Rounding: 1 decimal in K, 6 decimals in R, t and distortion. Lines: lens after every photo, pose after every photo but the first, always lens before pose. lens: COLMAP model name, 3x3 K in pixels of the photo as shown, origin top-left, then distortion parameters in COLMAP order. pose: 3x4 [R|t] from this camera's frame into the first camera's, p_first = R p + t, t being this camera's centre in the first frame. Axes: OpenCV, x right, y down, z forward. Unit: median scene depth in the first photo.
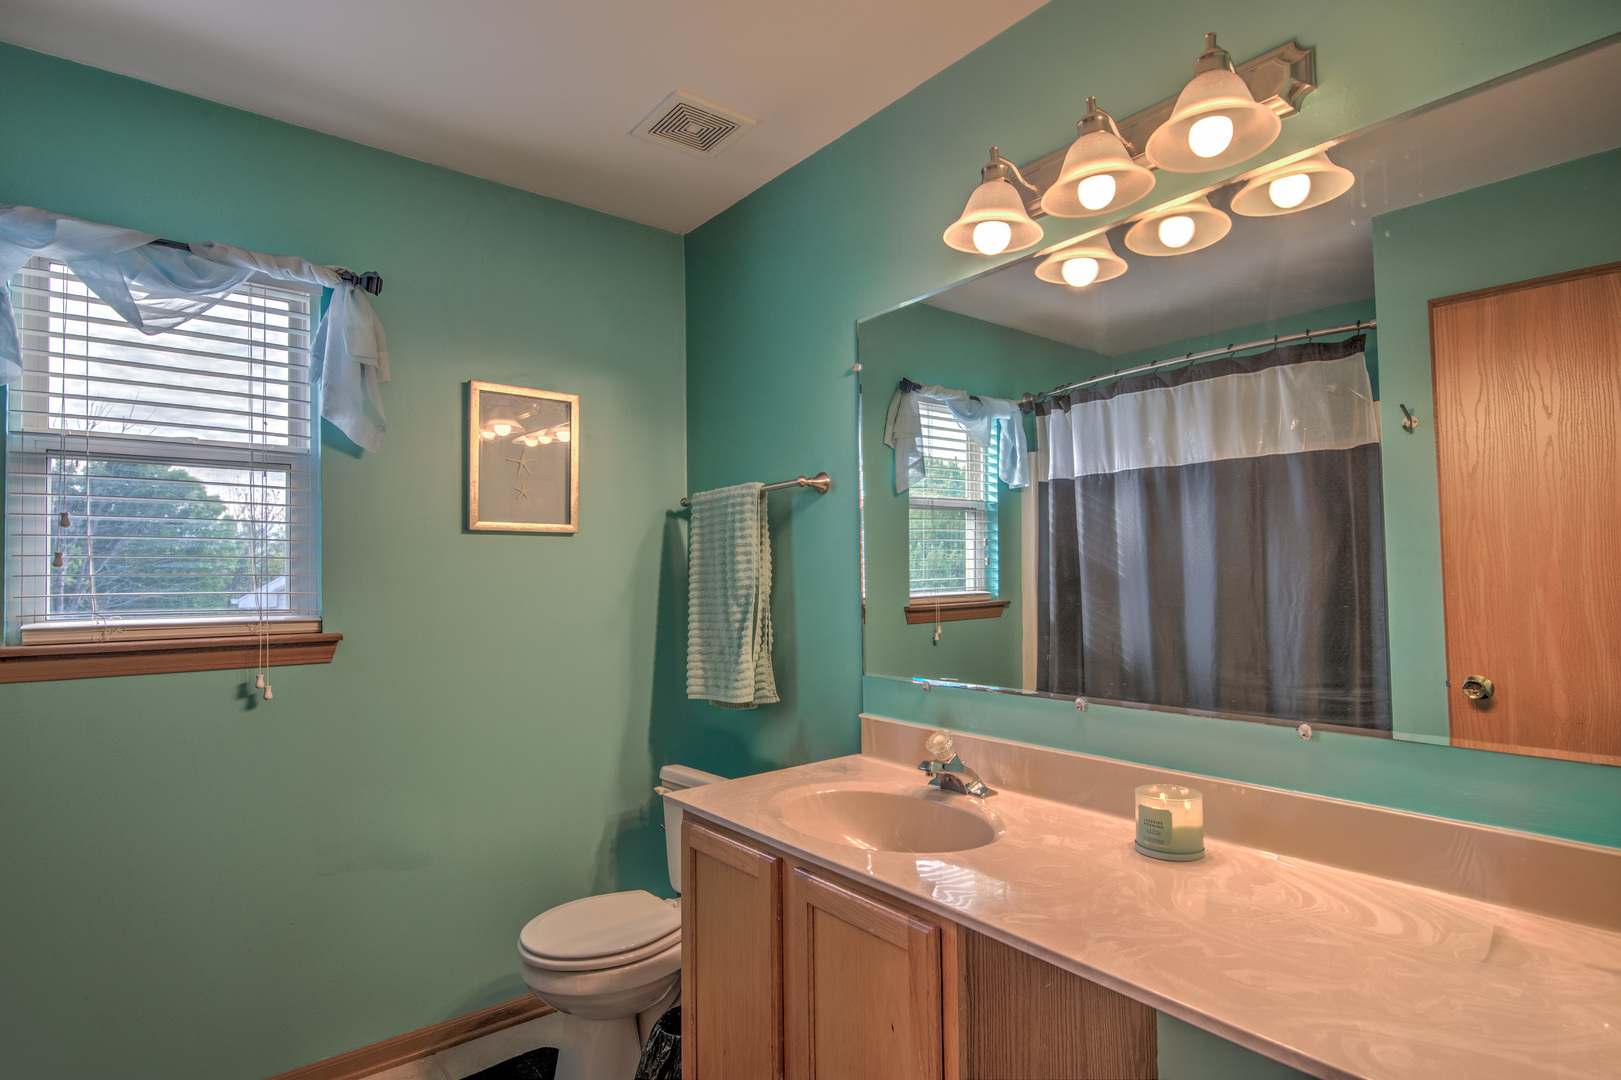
lens RADIAL K [[841.4, 0, 810.9], [0, 841.4, 545.6], [0, 0, 1]] dist [0.007816, -0.001819]
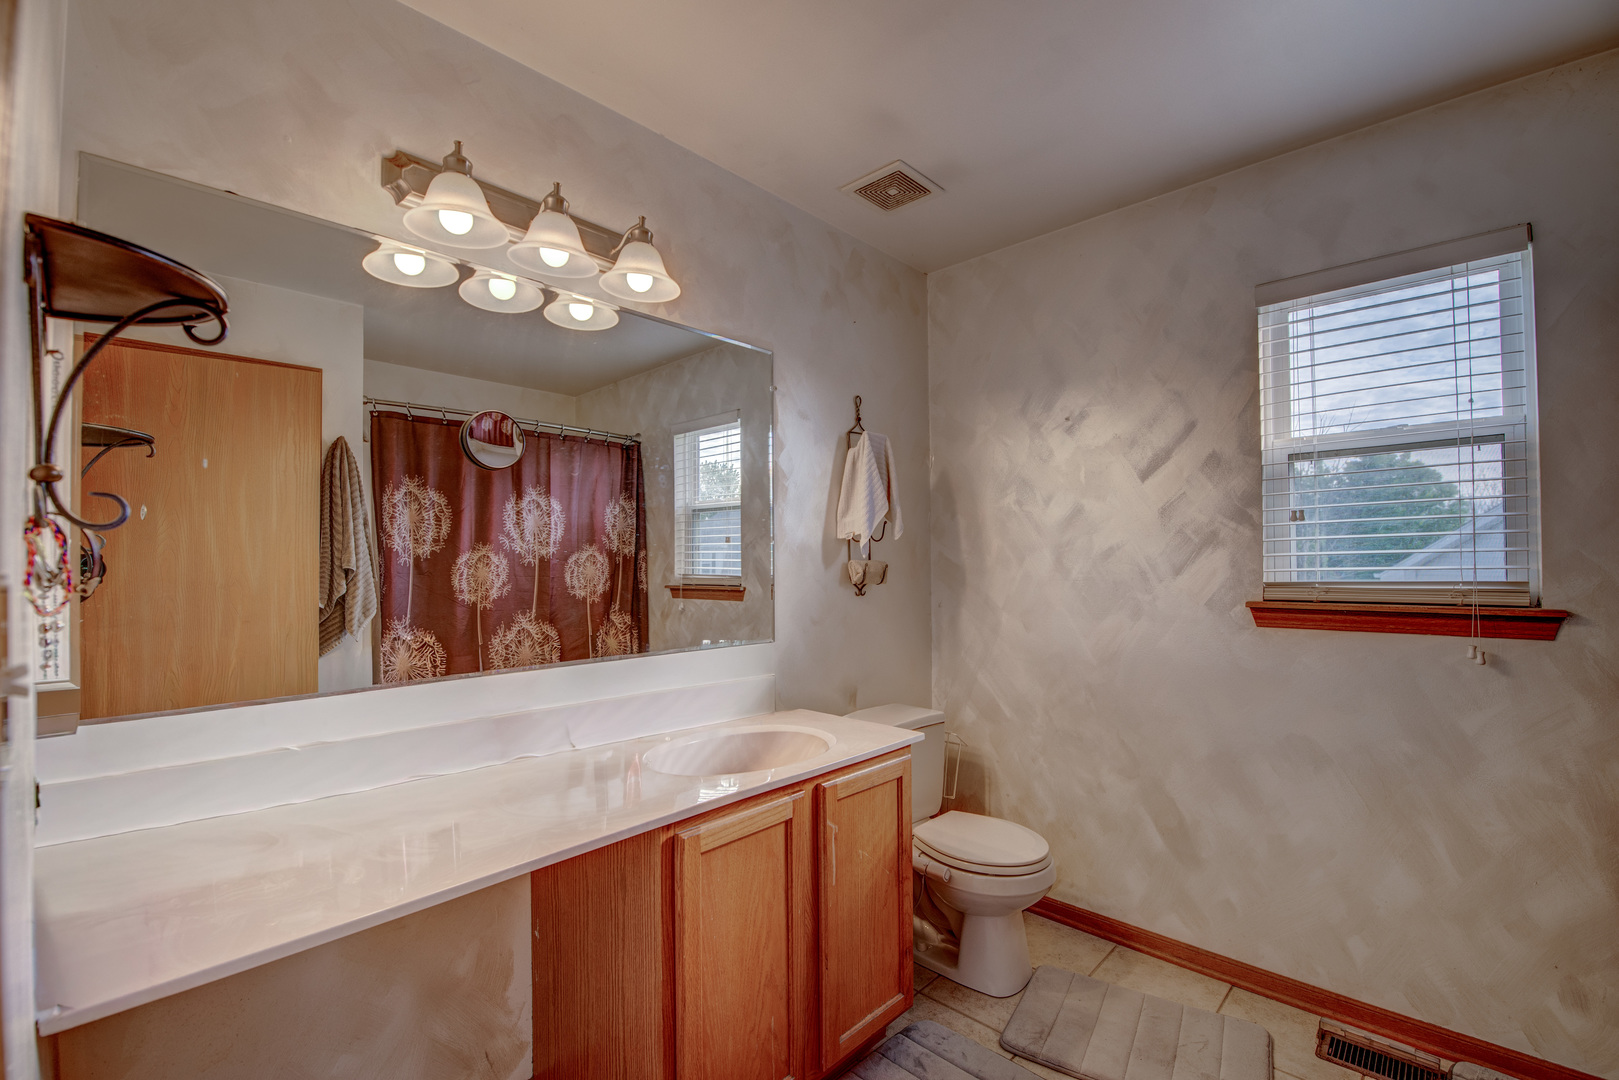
lens RADIAL K [[711.2, 0, 809.4], [0, 711.2, 542.3], [0, 0, 1]] dist [0.000775, 0.000075]
pose [[0.139971, -0.012711, -0.990074, 0.094192], [0.040573, 0.999151, -0.007091, 0.001650], [0.989324, -0.039178, 0.140368, 0.078896]]
